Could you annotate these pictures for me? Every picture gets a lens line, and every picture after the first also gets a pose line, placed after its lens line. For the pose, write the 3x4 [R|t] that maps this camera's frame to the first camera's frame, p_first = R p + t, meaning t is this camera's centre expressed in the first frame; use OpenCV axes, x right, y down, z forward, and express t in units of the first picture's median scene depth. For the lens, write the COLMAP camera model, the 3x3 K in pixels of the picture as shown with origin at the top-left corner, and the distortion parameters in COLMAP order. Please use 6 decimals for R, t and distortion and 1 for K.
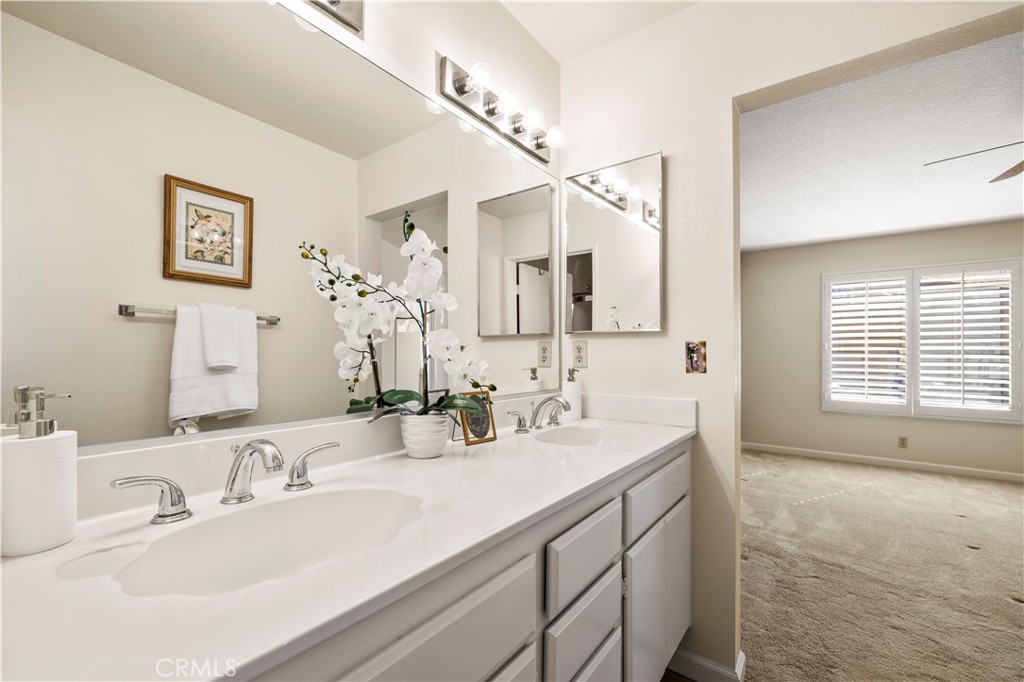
lens RADIAL K [[441.9, 0, 505.3], [0, 441.9, 345.0], [0, 0, 1]] dist [0.002378, 0.000336]
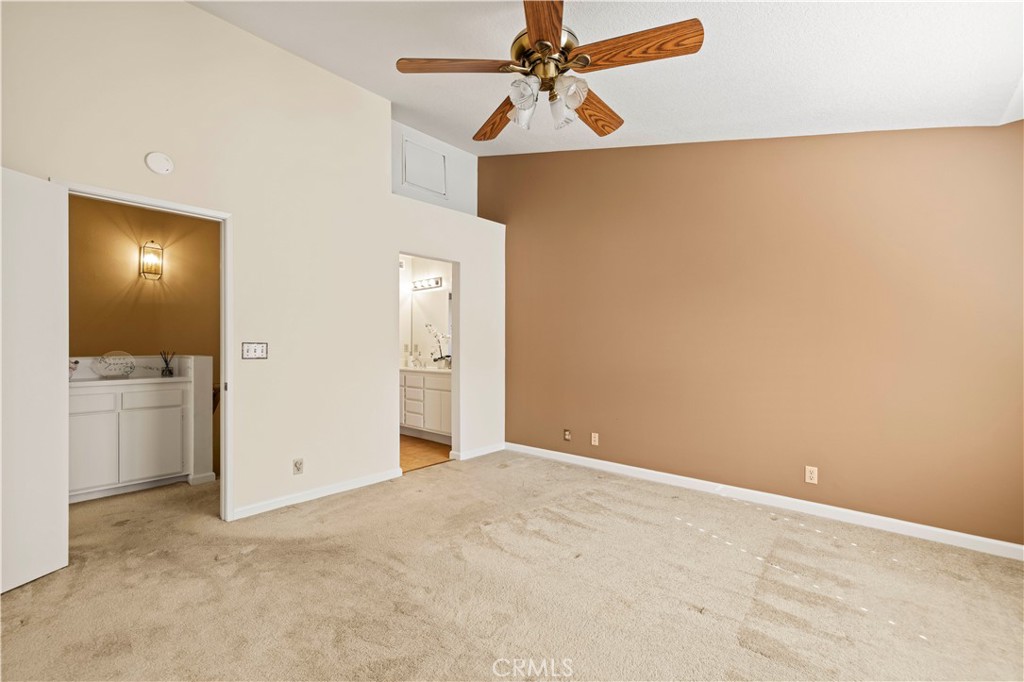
lens RADIAL K [[441.9, 0, 514.4], [0, 441.9, 348.4], [0, 0, 1]] dist [0.002378, 0.000336]
pose [[-0.082349, -0.003660, -0.996597, 2.515092], [0.018132, 0.999822, -0.005170, 0.038062], [0.996439, -0.018496, -0.082268, 1.215933]]
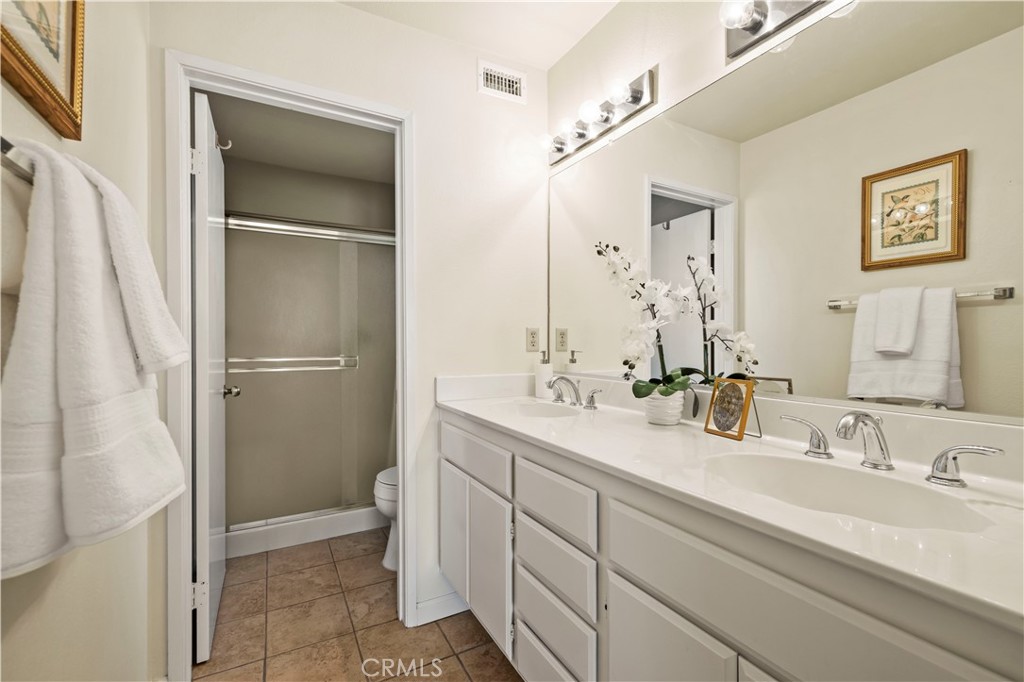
lens RADIAL K [[441.9, 0, 508.5], [0, 441.9, 343.5], [0, 0, 1]] dist [0.002378, 0.000336]
pose [[-0.416038, 0.000877, -0.909347, 0.590550], [0.018980, 0.999790, -0.007720, 0.021731], [0.909149, -0.020471, -0.415968, 0.625766]]
